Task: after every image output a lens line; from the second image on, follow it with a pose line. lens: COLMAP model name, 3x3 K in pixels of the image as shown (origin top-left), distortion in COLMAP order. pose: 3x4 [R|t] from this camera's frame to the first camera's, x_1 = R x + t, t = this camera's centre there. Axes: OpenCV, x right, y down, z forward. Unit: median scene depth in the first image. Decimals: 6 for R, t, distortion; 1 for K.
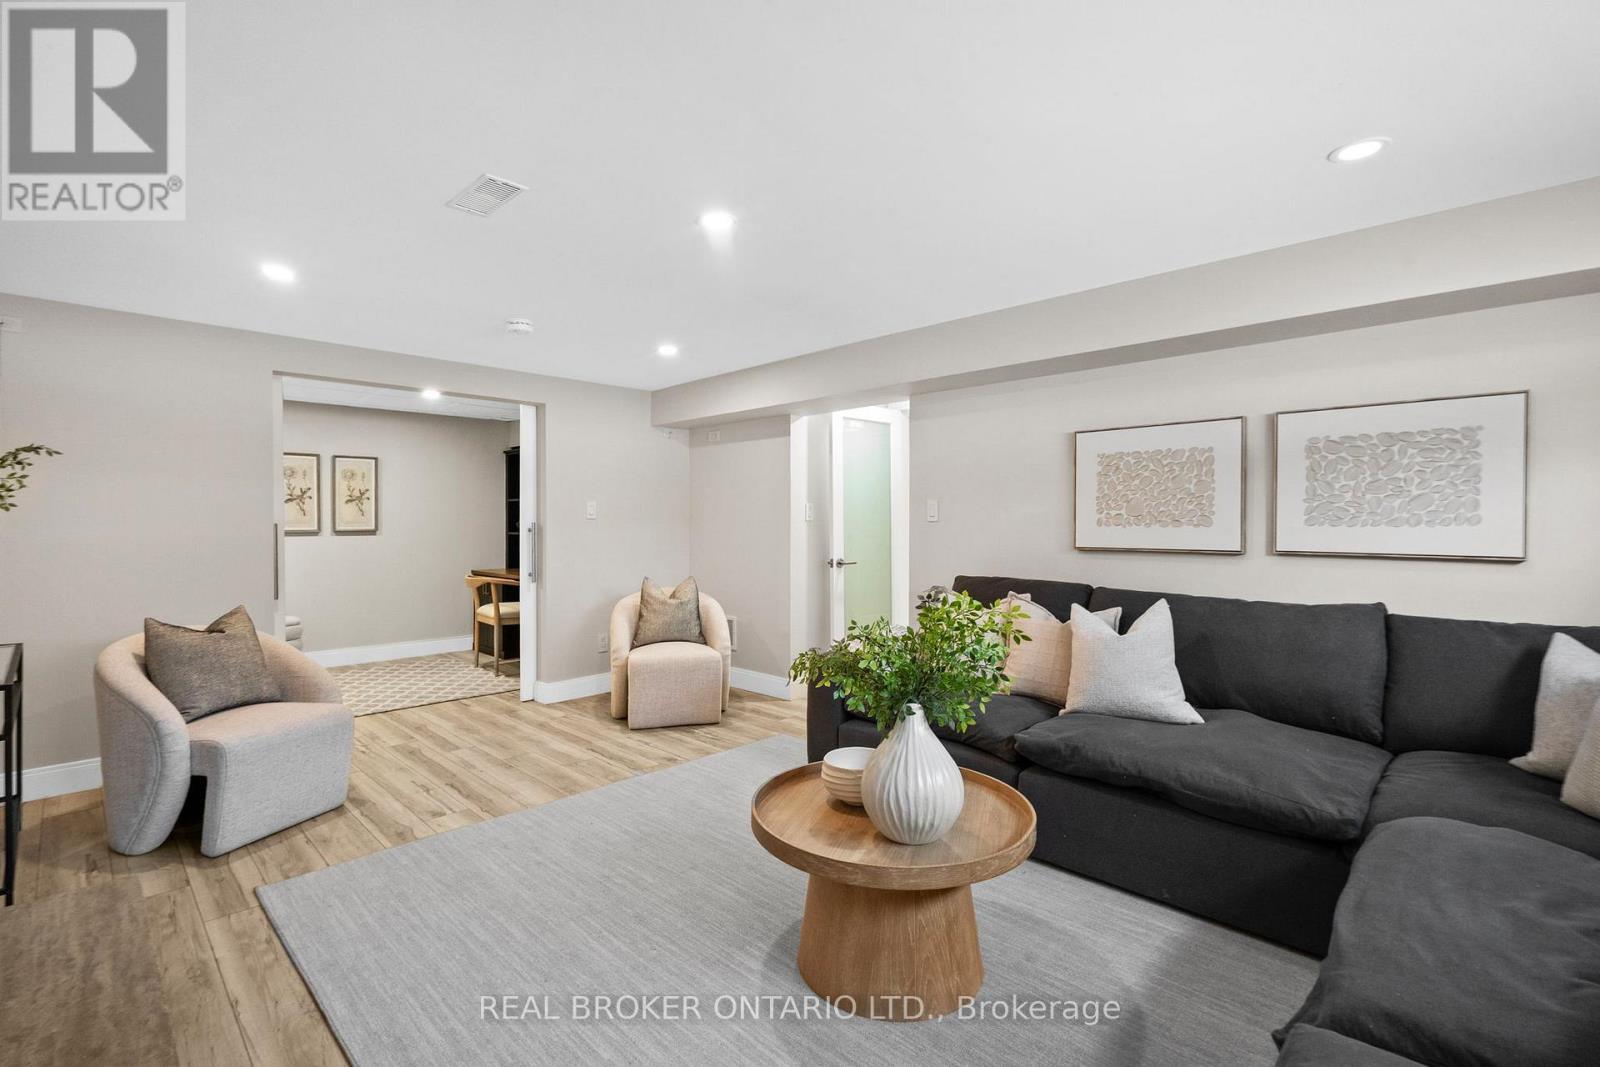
lens RADIAL K [[732.8, 0, 800.0], [0, 732.8, 533.5], [0, 0, 1]] dist [-0.000487, 0.000215]
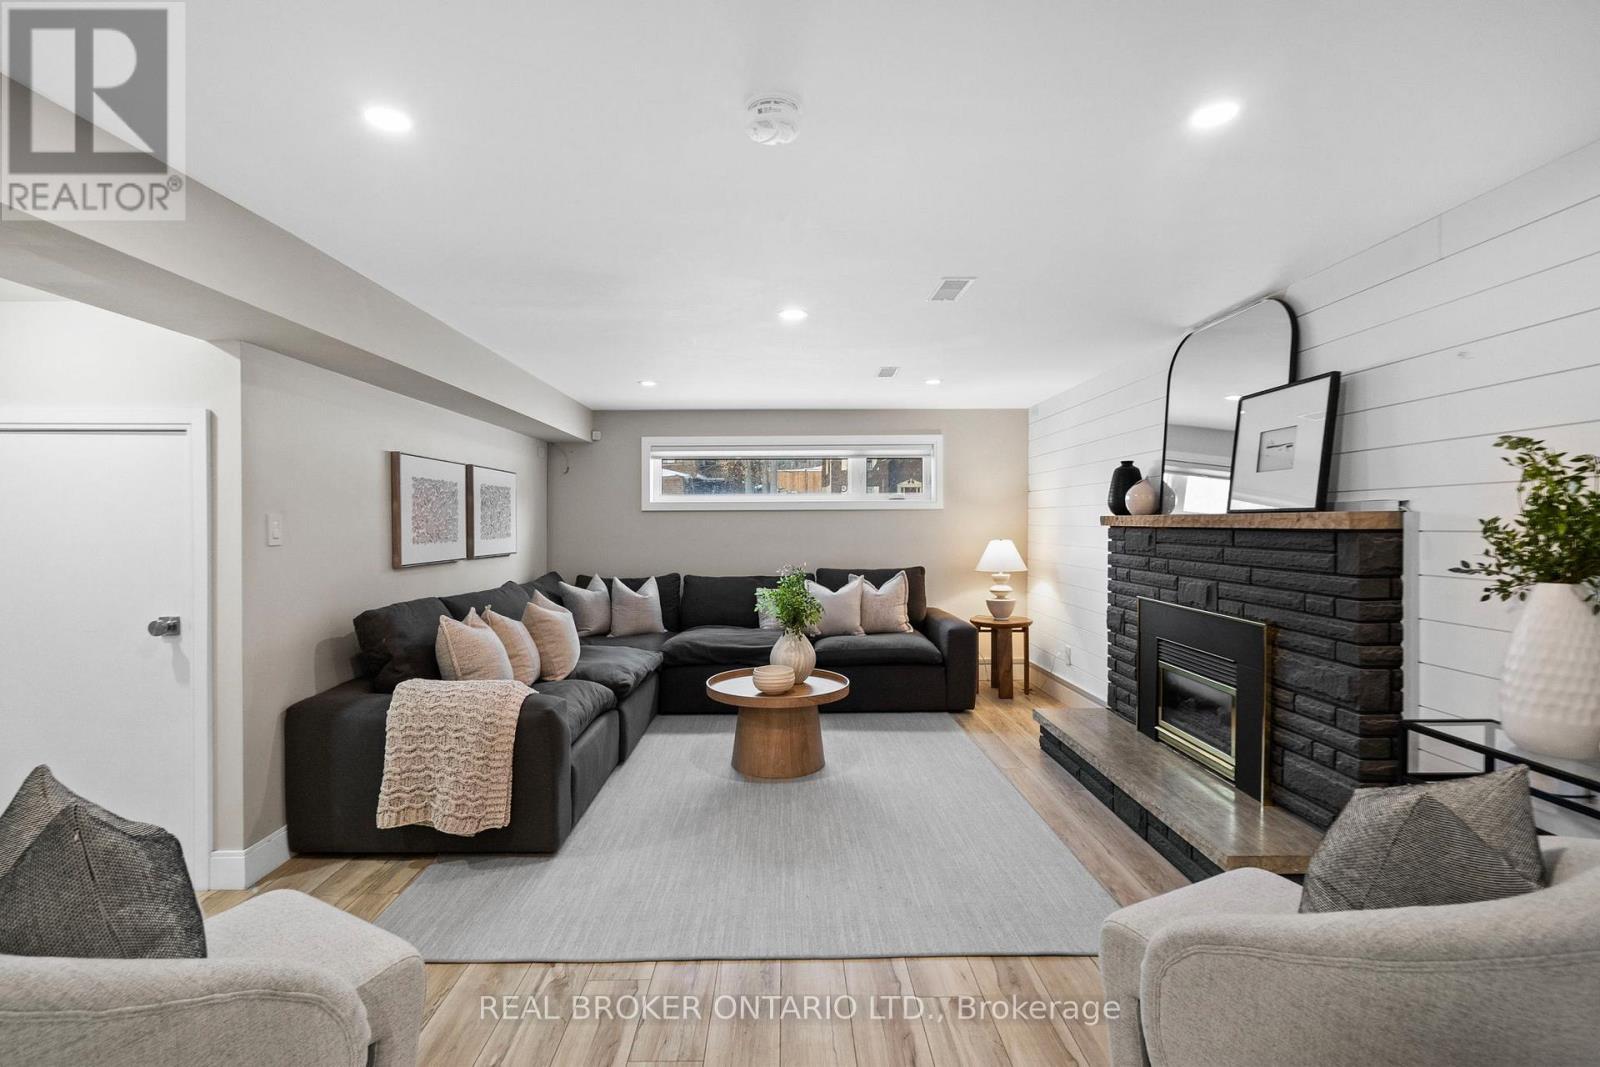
lens RADIAL K [[732.8, 0, 800.0], [0, 732.8, 533.5], [0, 0, 1]] dist [-0.000487, 0.000215]
pose [[-0.719255, -0.001066, 0.694745, -0.852060], [0.018596, 0.999611, 0.020787, -0.042968], [-0.694497, 0.027871, -0.718956, 1.574087]]
